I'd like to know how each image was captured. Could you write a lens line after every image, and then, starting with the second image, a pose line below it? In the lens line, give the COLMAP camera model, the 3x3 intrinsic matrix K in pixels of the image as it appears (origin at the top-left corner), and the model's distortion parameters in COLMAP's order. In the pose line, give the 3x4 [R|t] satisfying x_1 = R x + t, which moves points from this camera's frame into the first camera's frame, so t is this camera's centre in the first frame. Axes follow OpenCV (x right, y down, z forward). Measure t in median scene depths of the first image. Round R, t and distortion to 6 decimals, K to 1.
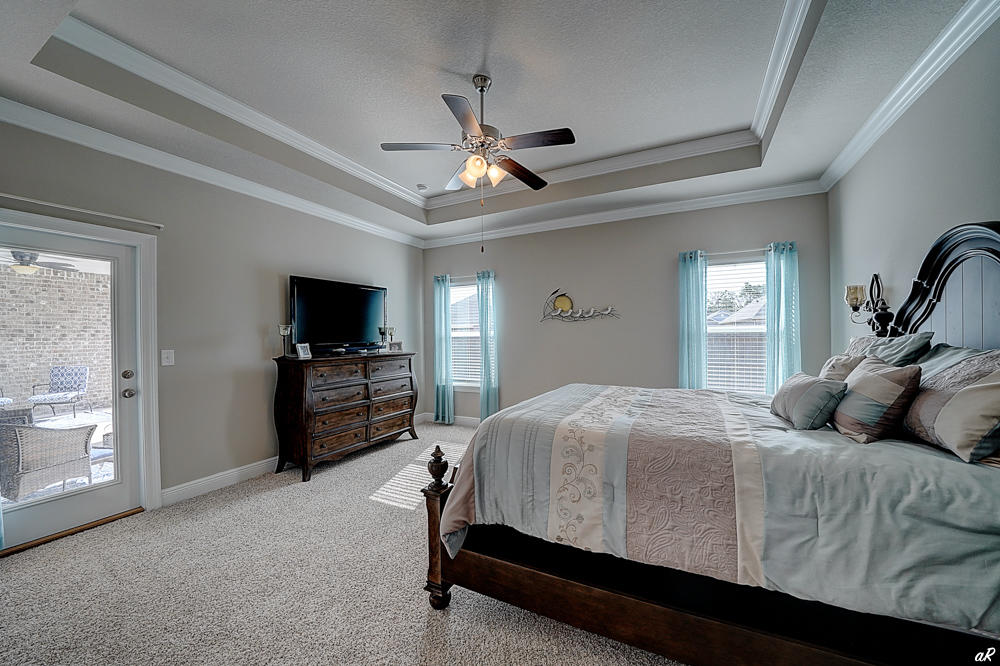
lens RADIAL K [[357.2, 0, 526.6], [0, 357.2, 333.6], [0, 0, 1]] dist [-0.000652, -0.000066]
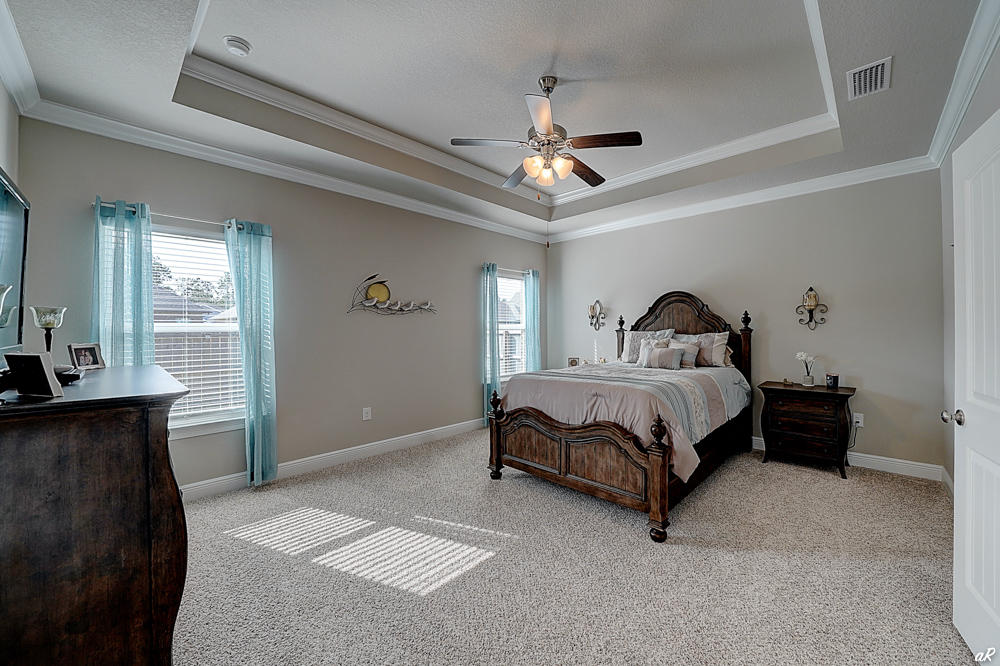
lens RADIAL K [[381.4, 0, 500.0], [0, 381.4, 333.0], [0, 0, 1]] dist [-0.000547, 0.000013]
pose [[0.331970, 0.002235, 0.943287, -0.658895], [-0.001231, 0.999997, -0.001936, 0.012985], [-0.943289, -0.000519, 0.331972, 0.435190]]
